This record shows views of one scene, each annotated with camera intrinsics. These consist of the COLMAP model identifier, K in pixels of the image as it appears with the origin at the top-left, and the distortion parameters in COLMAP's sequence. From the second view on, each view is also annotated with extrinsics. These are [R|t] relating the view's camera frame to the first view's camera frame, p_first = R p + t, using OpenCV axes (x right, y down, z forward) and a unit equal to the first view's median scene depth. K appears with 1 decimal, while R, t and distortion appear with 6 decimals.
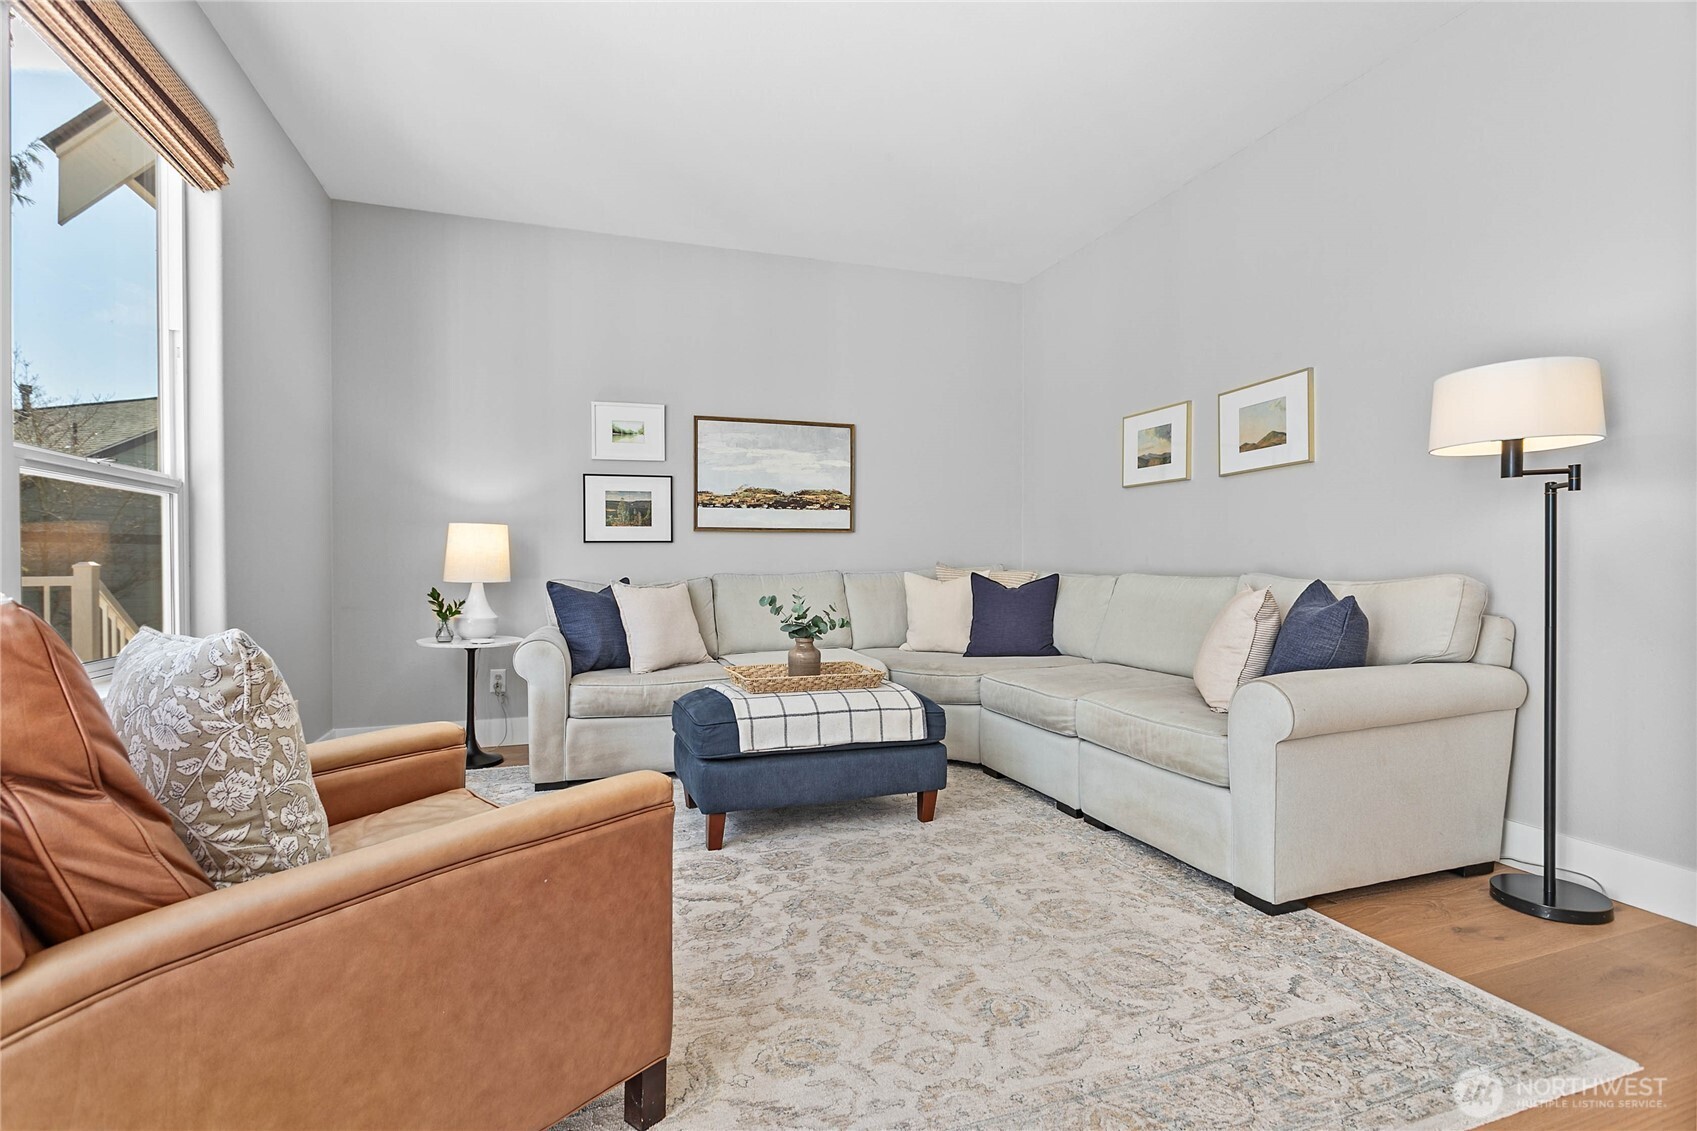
lens RADIAL K [[806.4, 0, 842.2], [0, 806.4, 573.2], [0, 0, 1]] dist [0.000334, 0.001502]
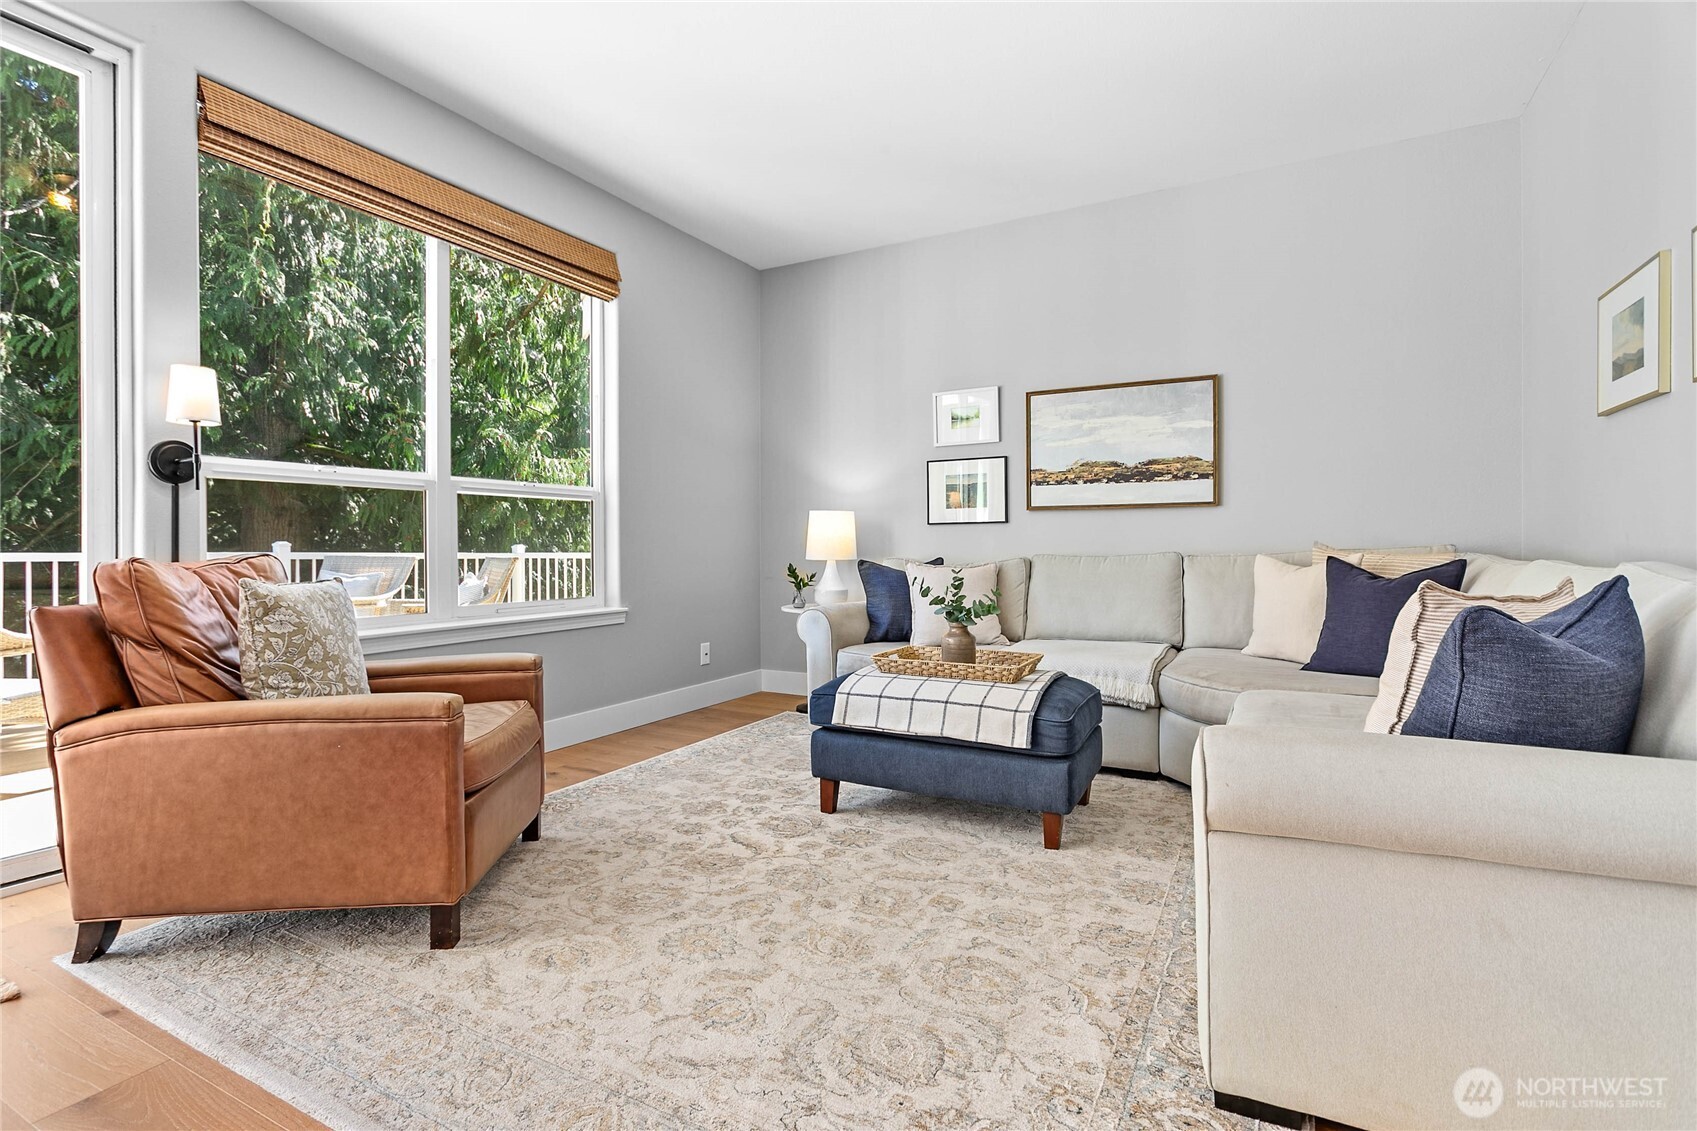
lens RADIAL K [[806.4, 0, 831.1], [0, 806.4, 550.5], [0, 0, 1]] dist [0.000334, 0.001502]
pose [[0.675230, 0.005525, -0.737586, 0.668504], [-0.008662, 0.999962, -0.000439, -0.003487], [0.737556, 0.006686, 0.675253, 0.299663]]
